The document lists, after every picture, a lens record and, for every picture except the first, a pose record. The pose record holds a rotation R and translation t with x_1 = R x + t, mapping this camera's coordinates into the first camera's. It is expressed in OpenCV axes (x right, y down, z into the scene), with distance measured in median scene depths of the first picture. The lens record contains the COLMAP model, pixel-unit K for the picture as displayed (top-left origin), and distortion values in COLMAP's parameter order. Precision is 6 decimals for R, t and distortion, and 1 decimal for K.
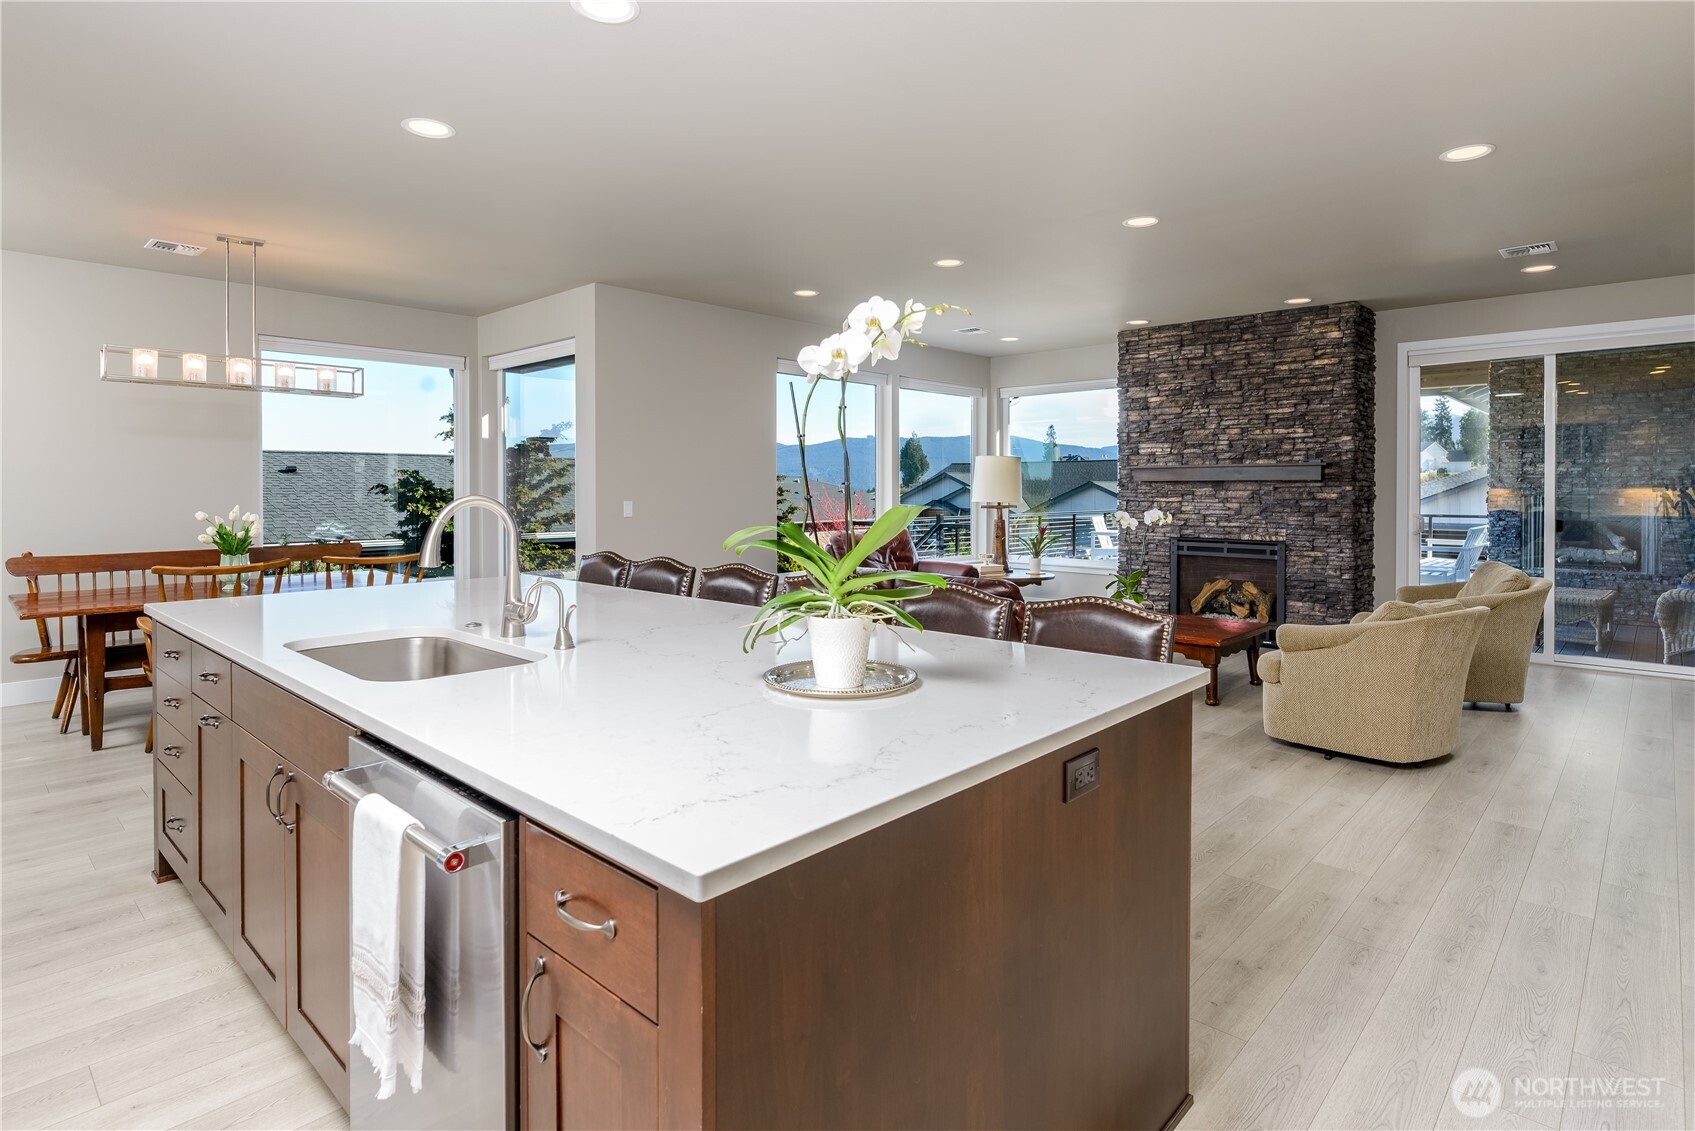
lens RADIAL K [[866.2, 0, 877.4], [0, 866.2, 514.9], [0, 0, 1]] dist [-0.020839, -0.000710]
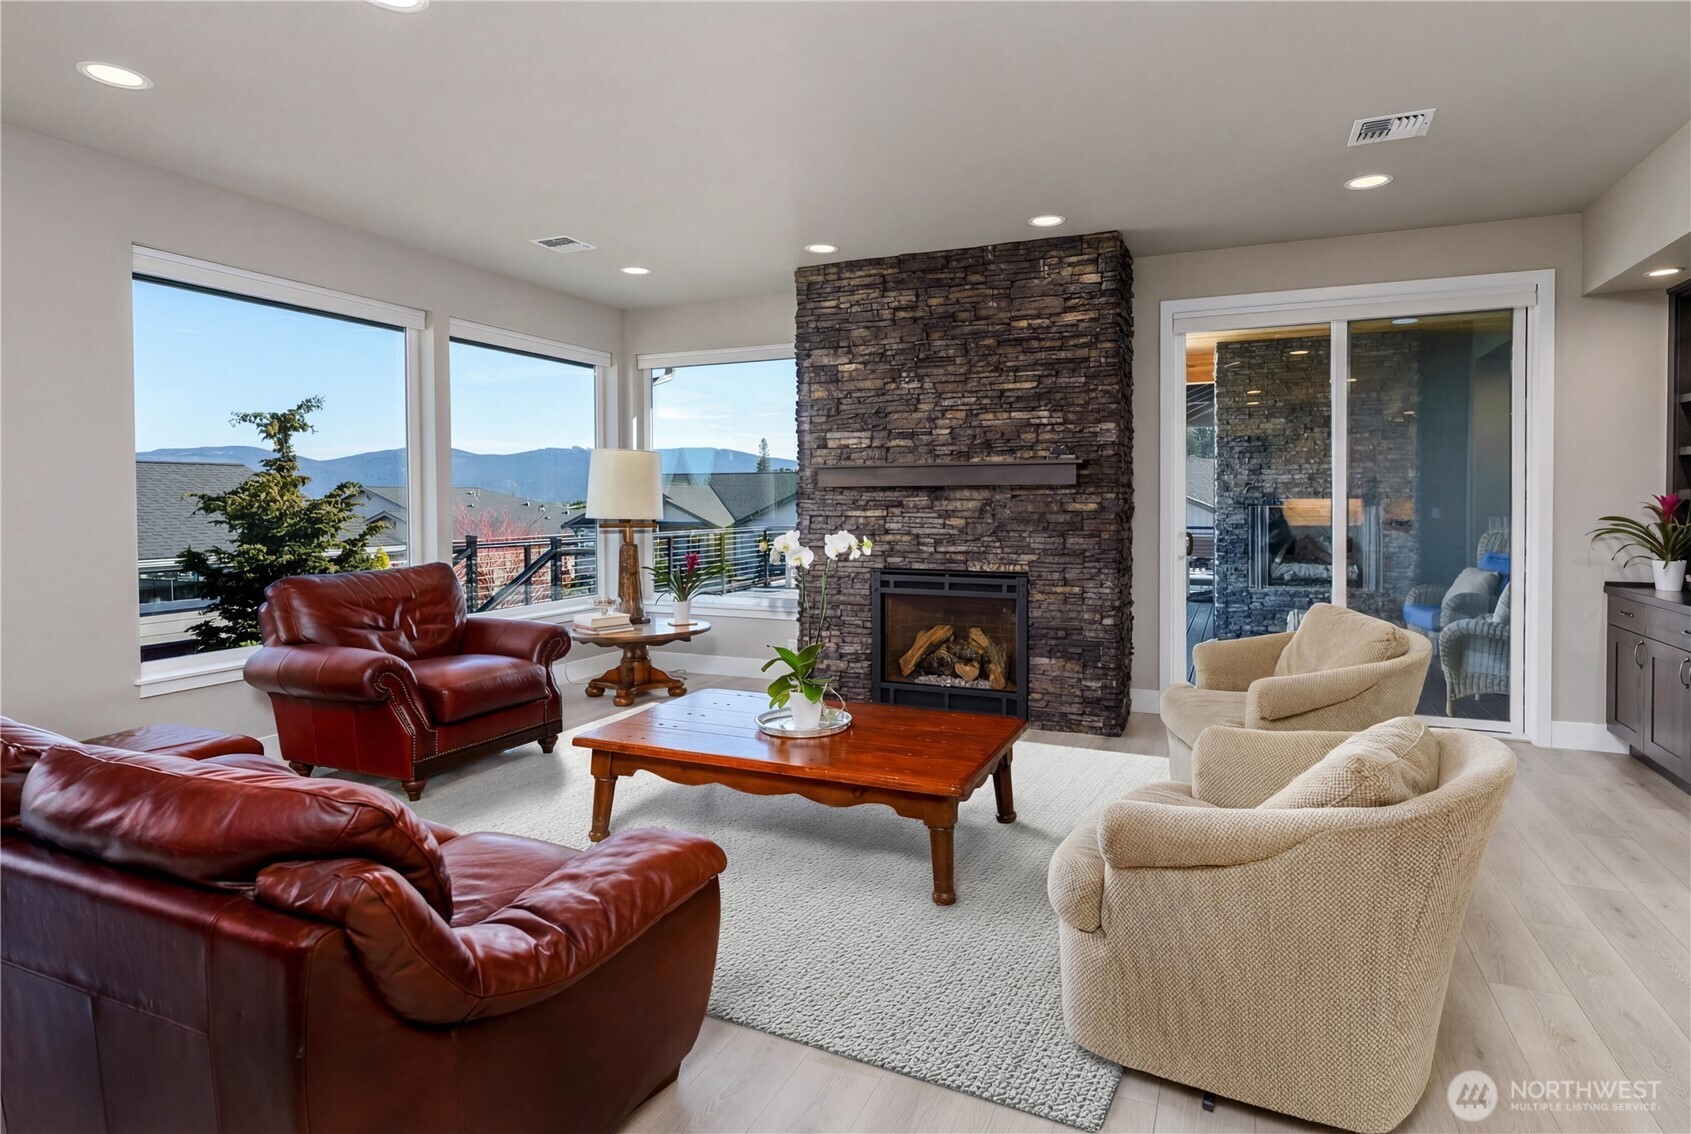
lens RADIAL K [[858.2, 0, 878.7], [0, 858.2, 523.5], [0, 0, 1]] dist [-0.000082, 0.001224]
pose [[0.945419, -0.008660, 0.325742, 0.124830], [0.009968, 0.999948, -0.002347, -0.008278], [-0.325705, 0.005466, 0.945456, 0.358408]]
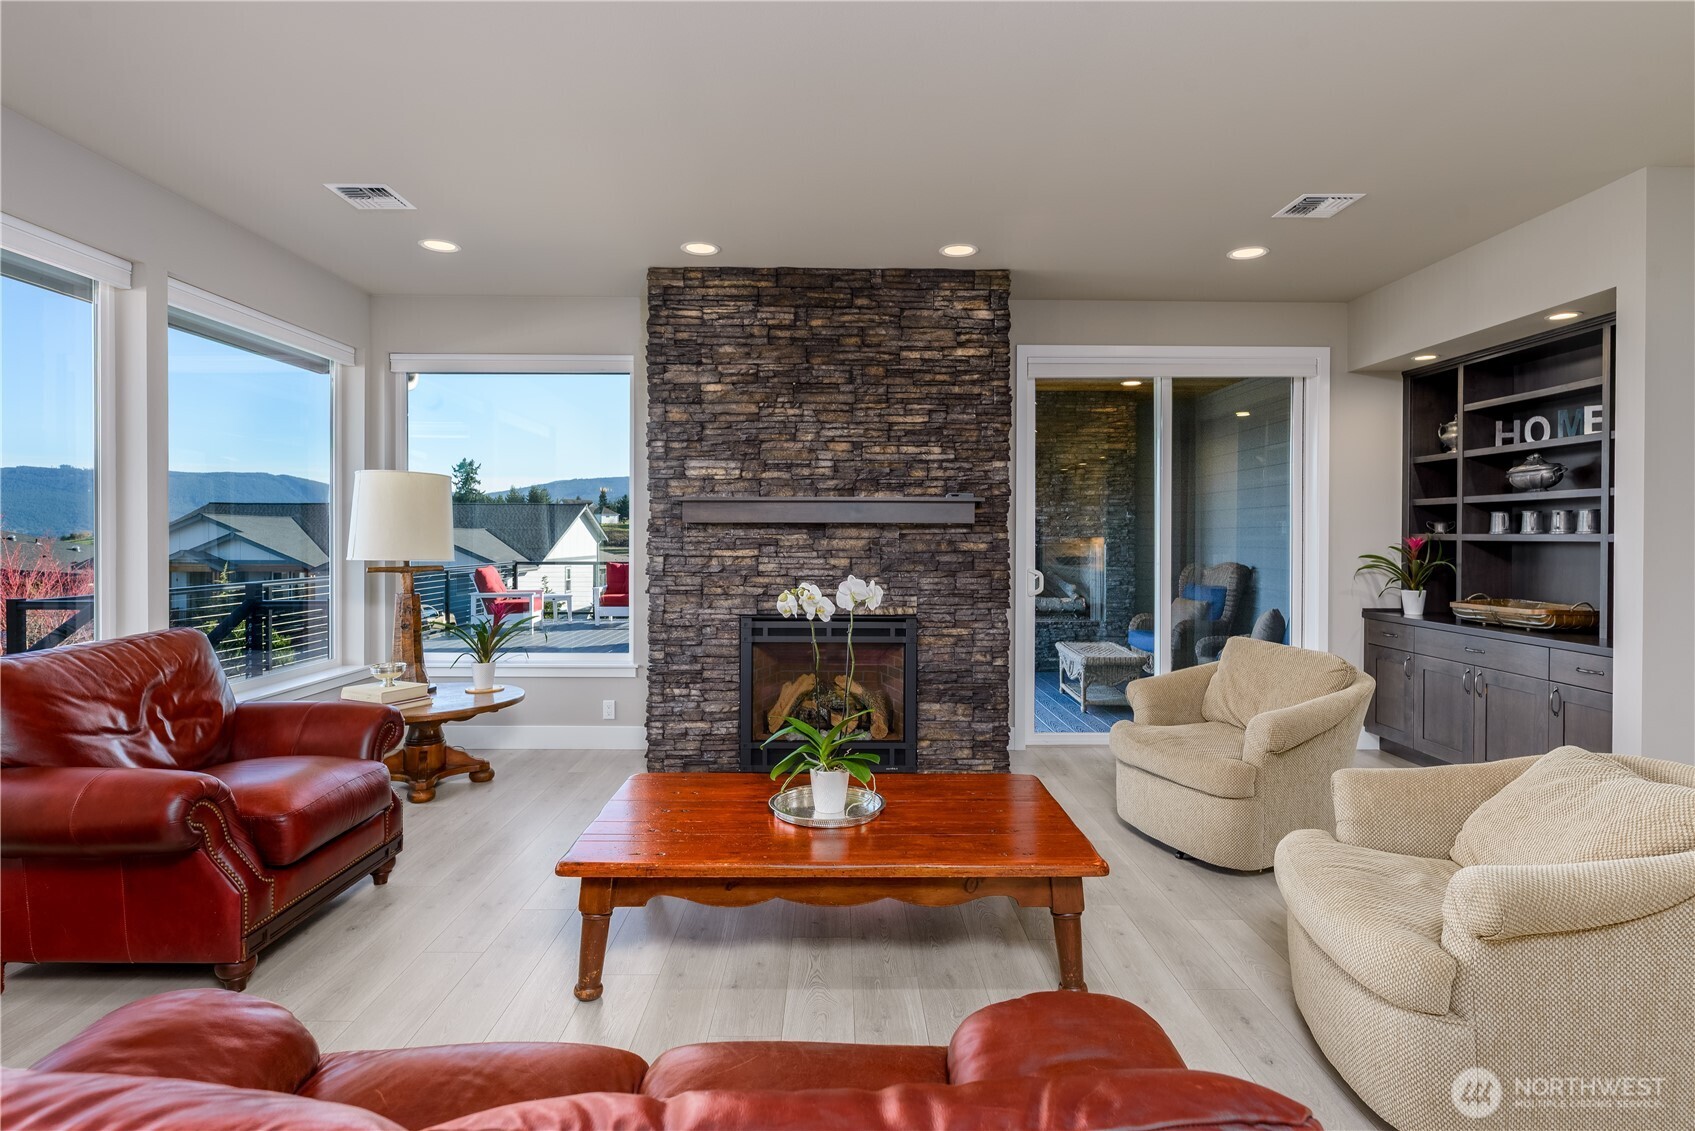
lens RADIAL K [[860.2, 0, 854.4], [0, 860.2, 544.2], [0, 0, 1]] dist [-0.000082, 0.001224]
pose [[0.745126, -0.001635, 0.666922, -0.007408], [0.016376, 0.999740, -0.015846, -0.013521], [-0.666723, 0.022729, 0.744959, 0.504191]]
